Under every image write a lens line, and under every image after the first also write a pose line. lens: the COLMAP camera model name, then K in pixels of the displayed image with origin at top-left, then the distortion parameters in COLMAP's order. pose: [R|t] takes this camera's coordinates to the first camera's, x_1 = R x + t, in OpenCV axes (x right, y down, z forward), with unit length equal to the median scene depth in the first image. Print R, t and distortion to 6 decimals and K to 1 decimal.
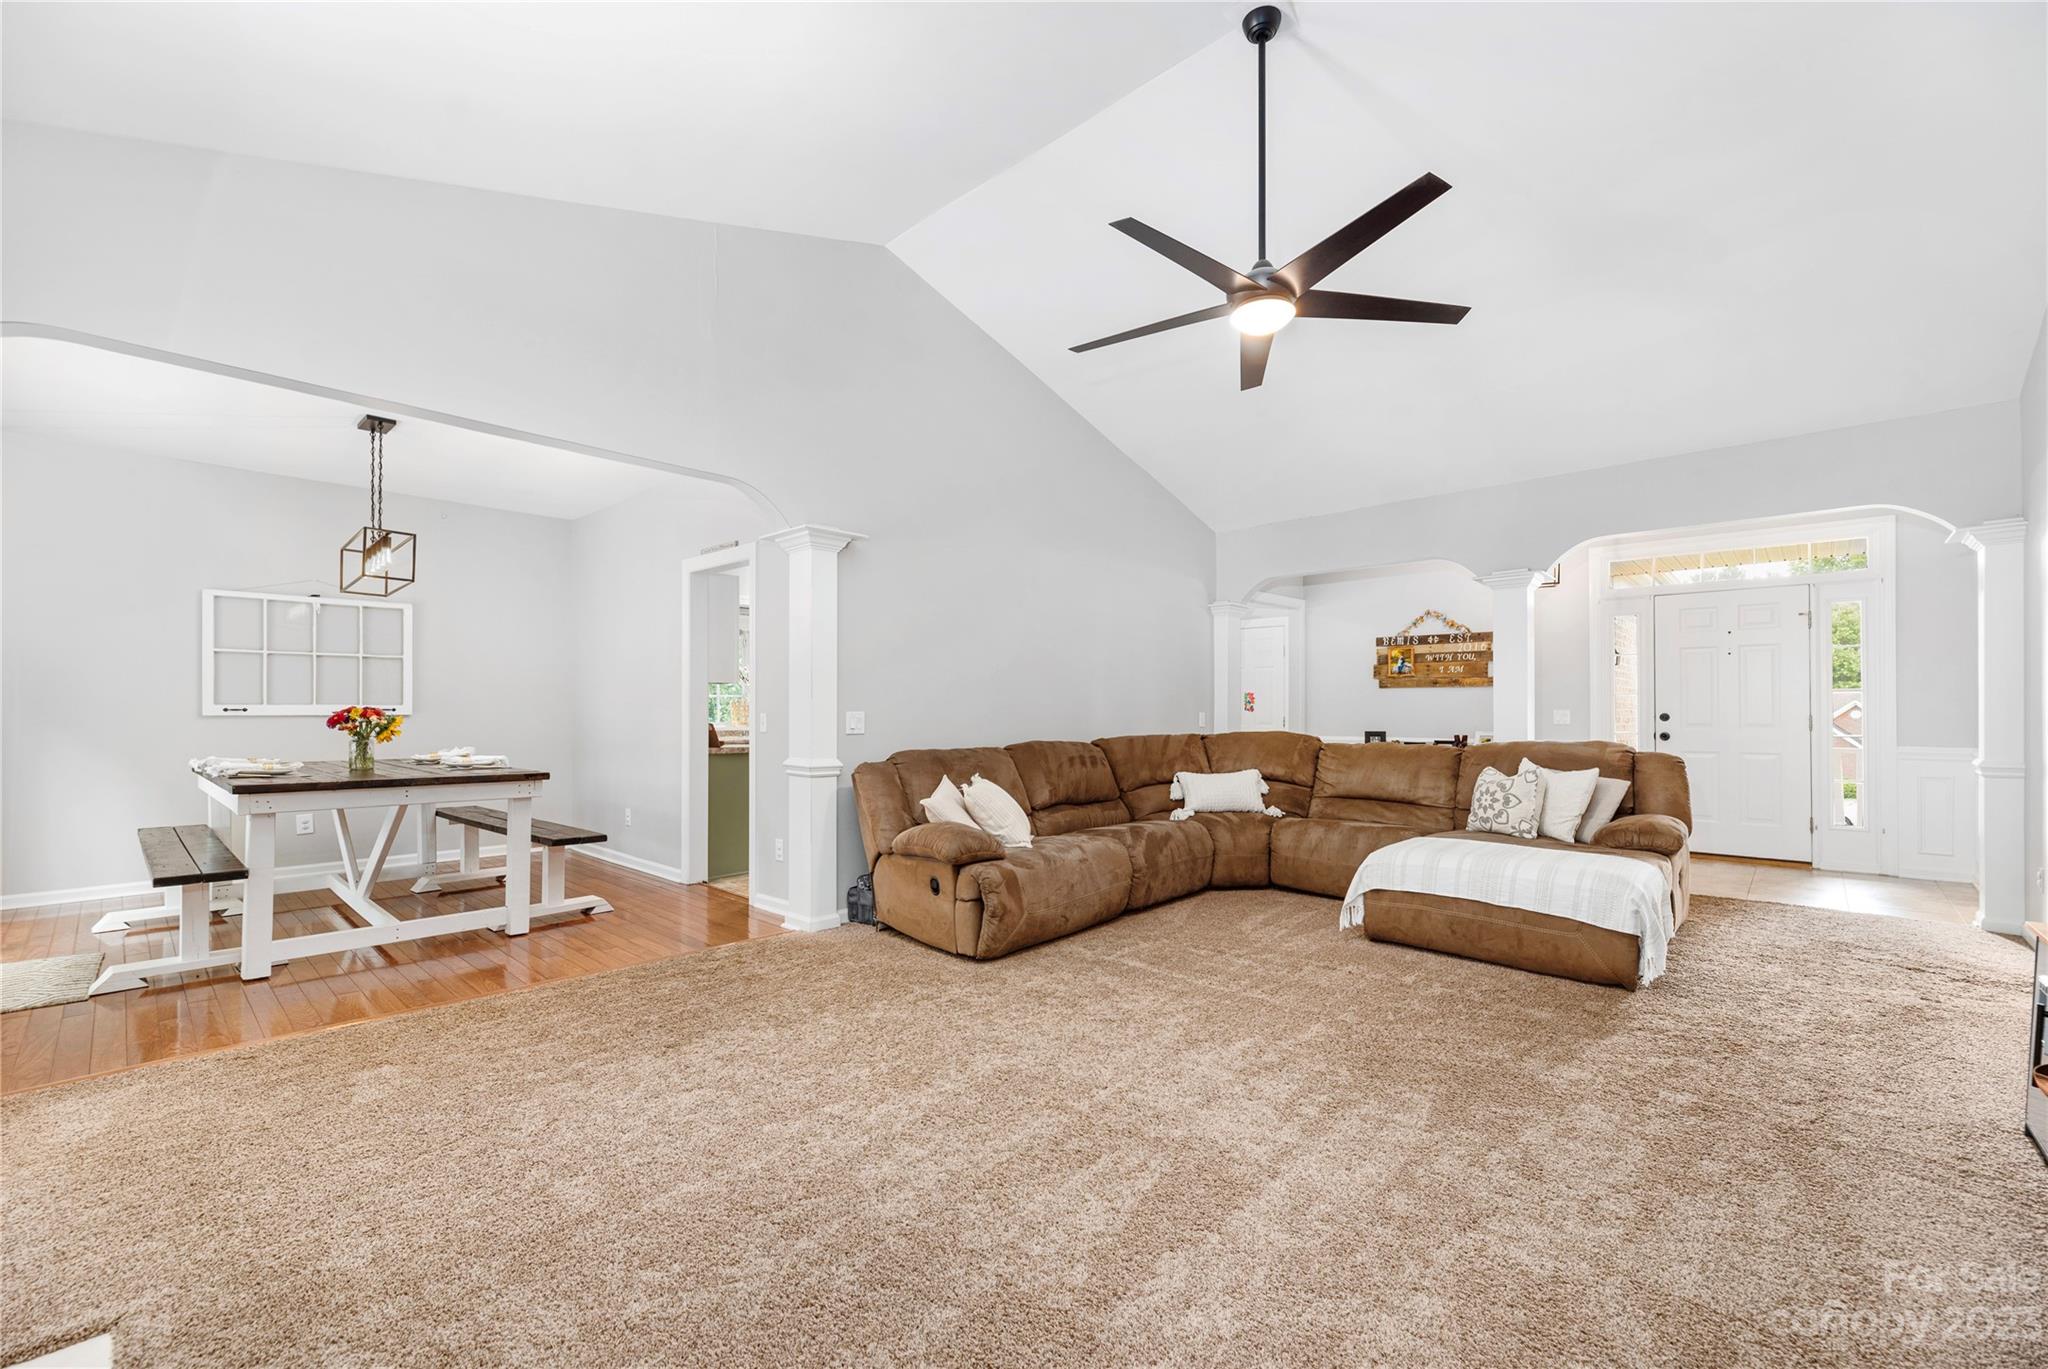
lens RADIAL K [[835.2, 0, 1028.1], [0, 835.2, 708.1], [0, 0, 1]] dist [0.000977, -0.000002]
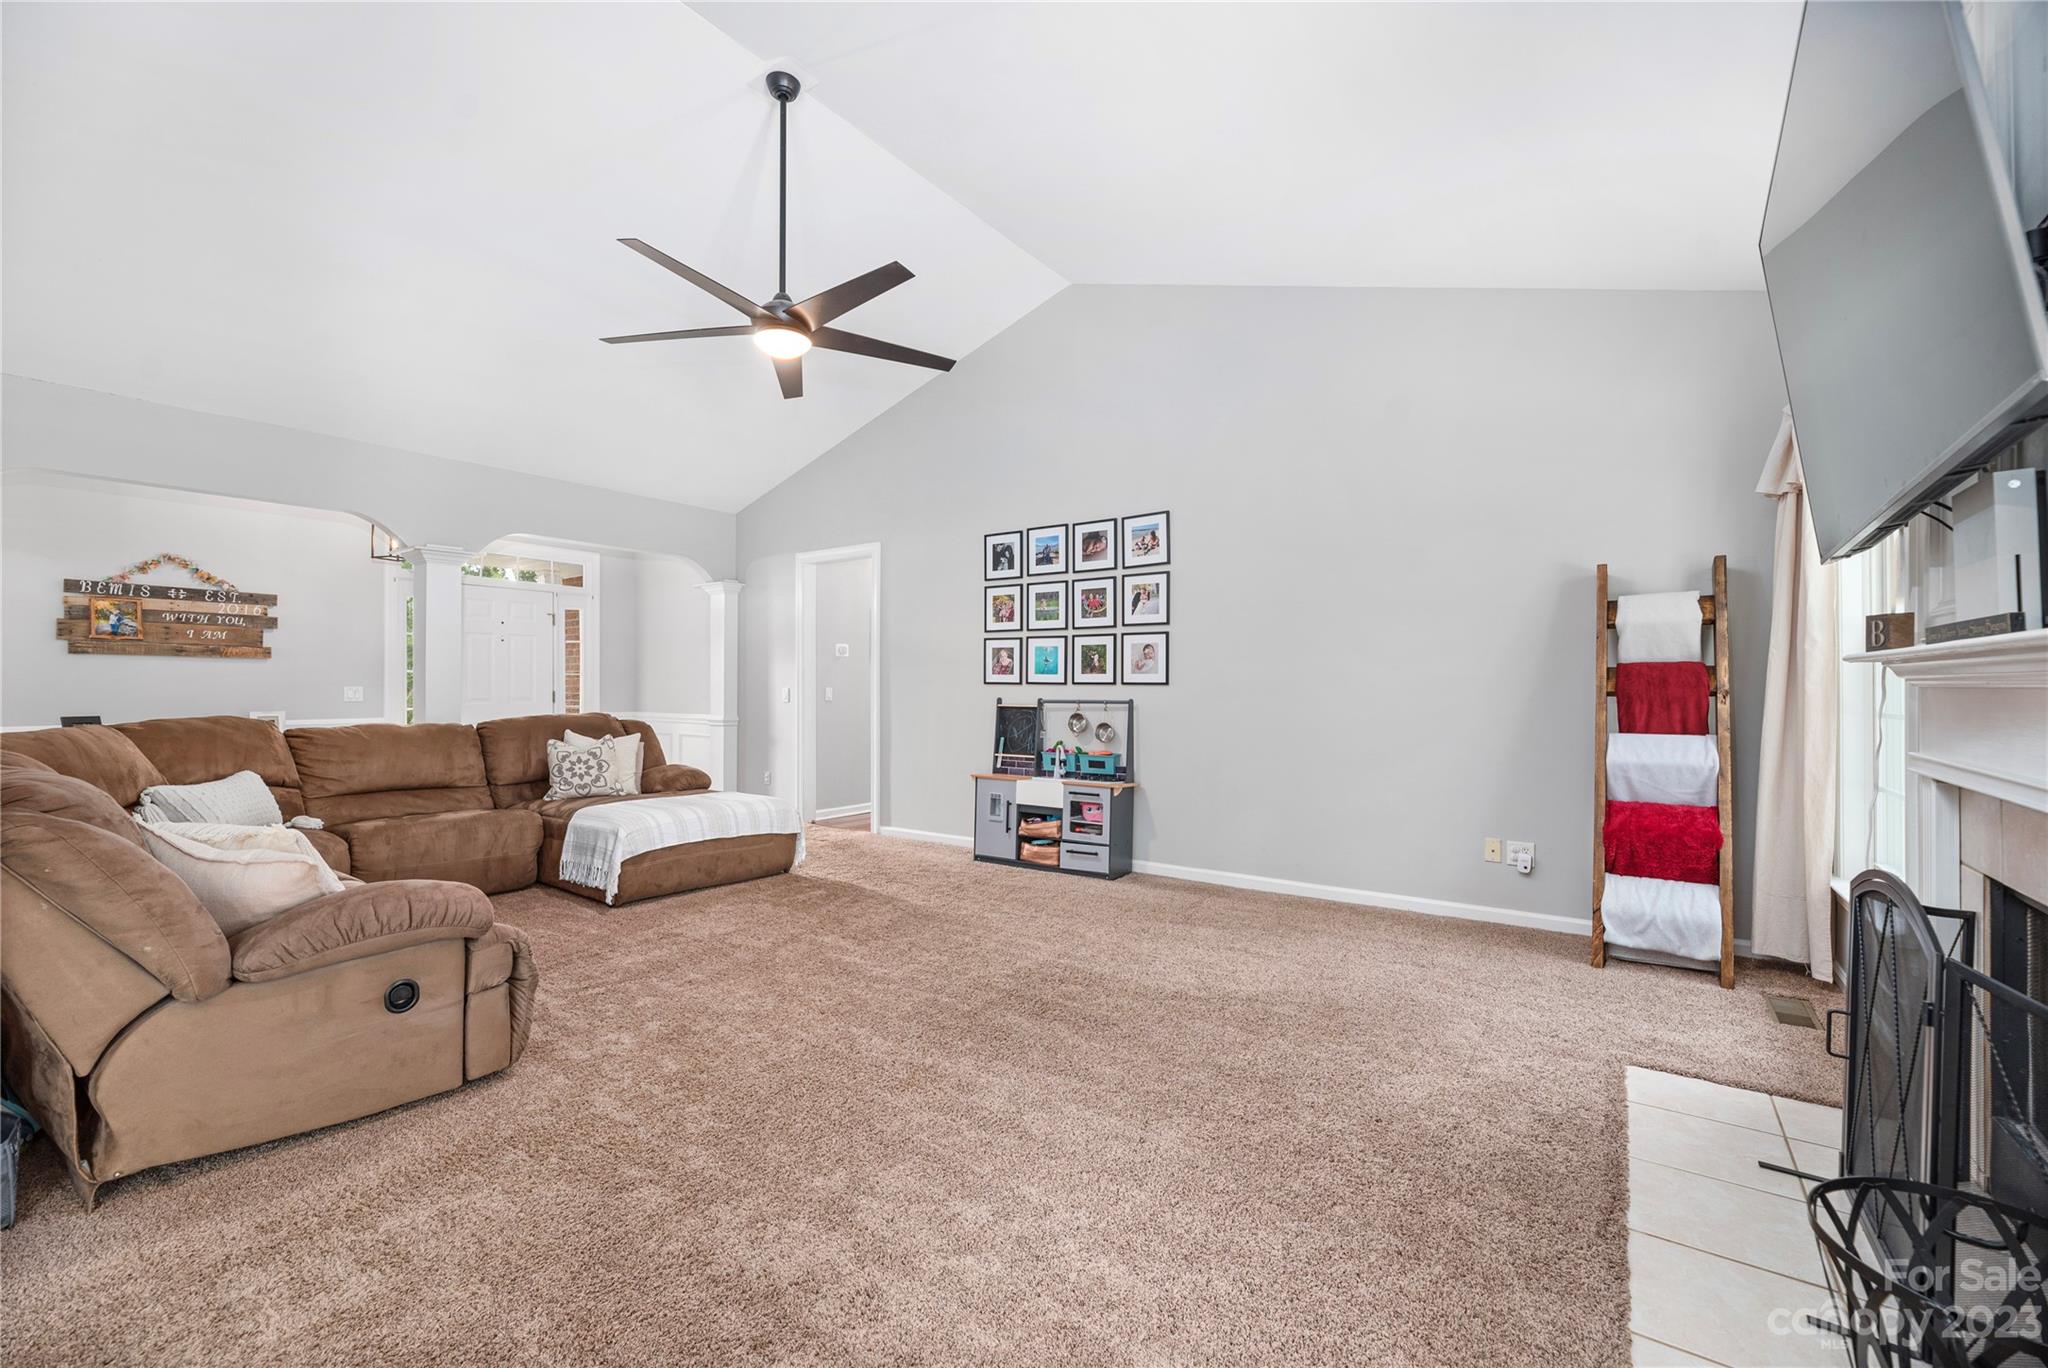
lens RADIAL K [[859.0, 0, 988.2], [0, 859.0, 684.1], [0, 0, 1]] dist [0.000465, -0.000015]
pose [[-0.100658, 0.007169, 0.994895, -0.381717], [-0.004943, 0.999958, -0.007706, 0.003122], [-0.994909, -0.005694, -0.100619, 0.350765]]
